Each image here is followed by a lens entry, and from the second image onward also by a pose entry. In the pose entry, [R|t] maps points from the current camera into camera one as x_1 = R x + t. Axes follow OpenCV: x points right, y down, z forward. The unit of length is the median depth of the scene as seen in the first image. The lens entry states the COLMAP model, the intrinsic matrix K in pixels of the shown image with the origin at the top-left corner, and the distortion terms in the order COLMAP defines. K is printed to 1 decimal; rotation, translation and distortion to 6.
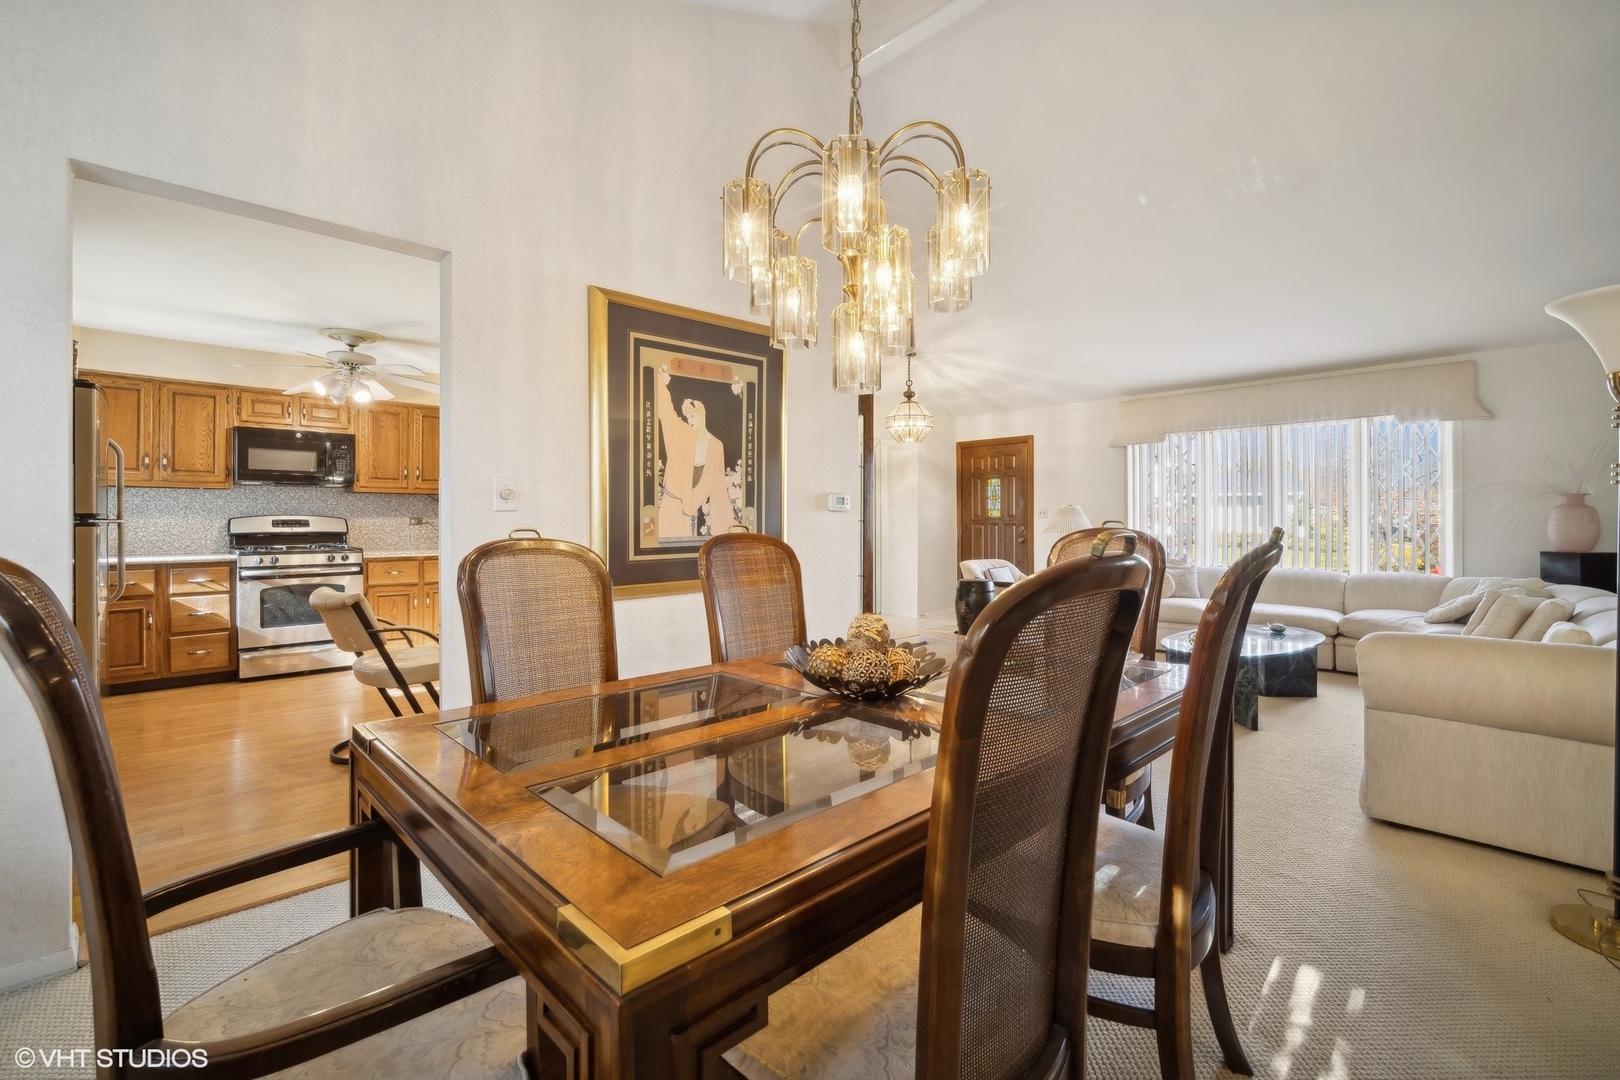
lens RADIAL K [[710.2, 0, 811.4], [0, 710.2, 531.3], [0, 0, 1]] dist [-0.002462, -0.000373]
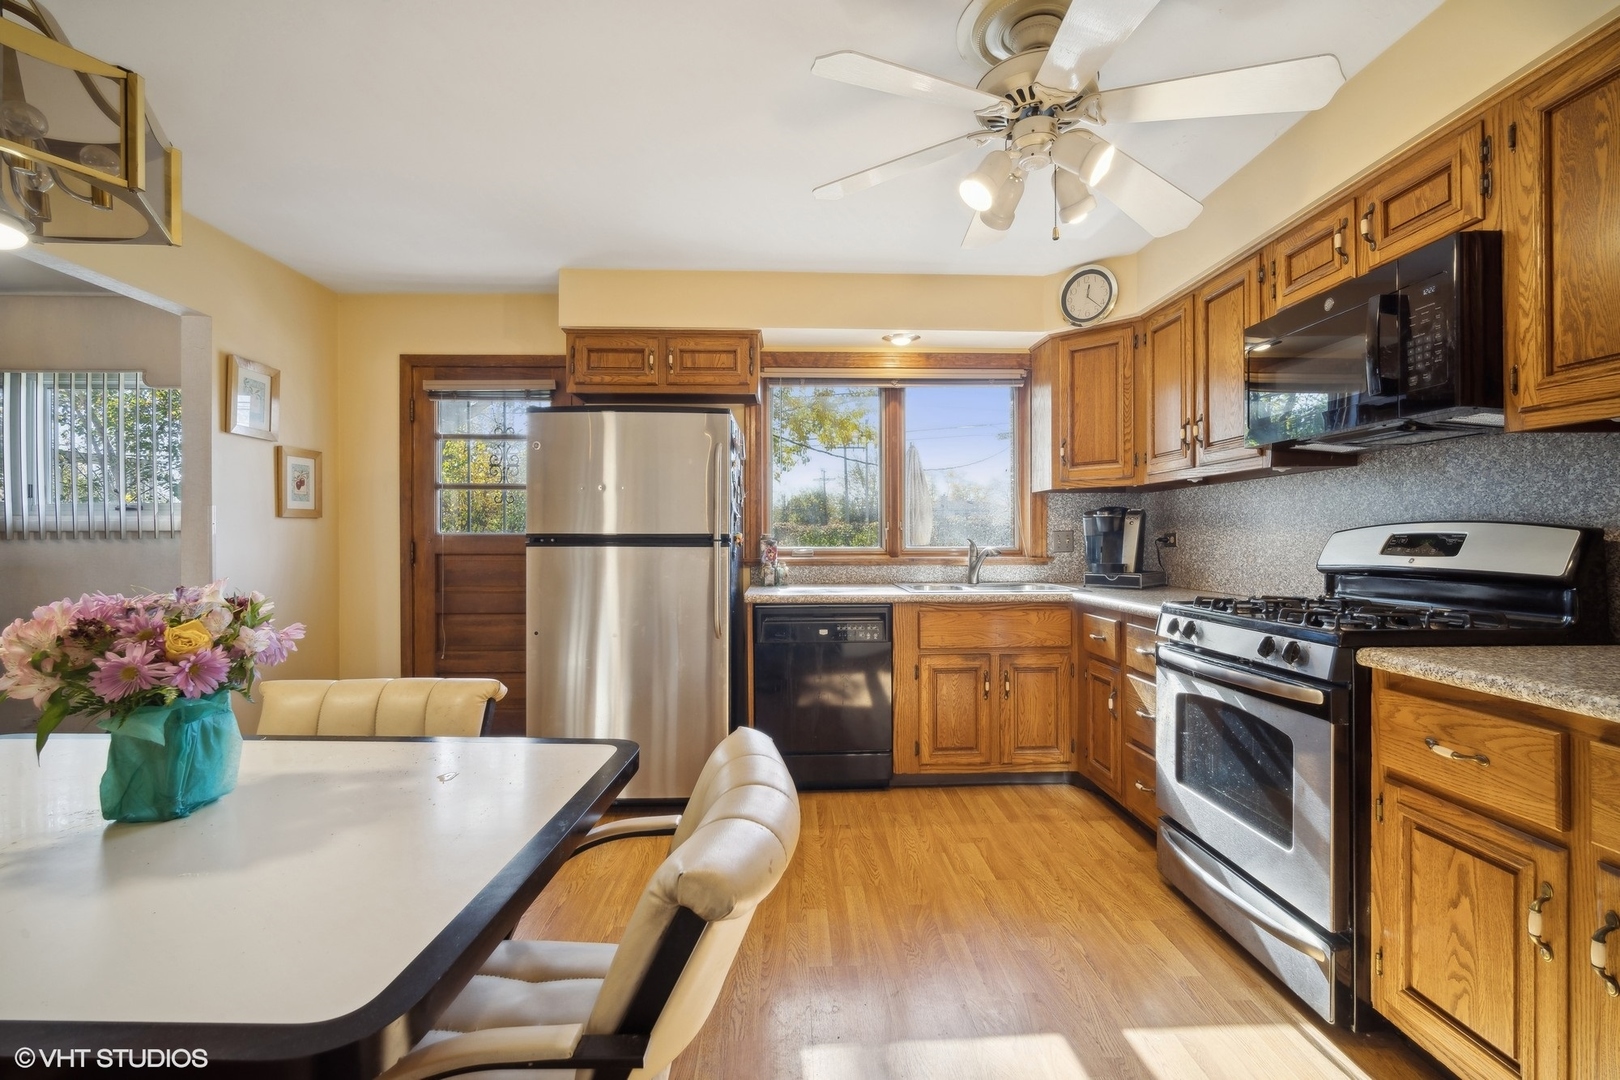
lens RADIAL K [[710.2, 0, 811.4], [0, 710.2, 531.3], [0, 0, 1]] dist [-0.002462, -0.000373]
pose [[-0.665093, -0.002615, -0.746756, -0.267267], [-0.003184, 0.999995, -0.000666, -0.017074], [0.746754, 0.001935, -0.665098, 1.029817]]
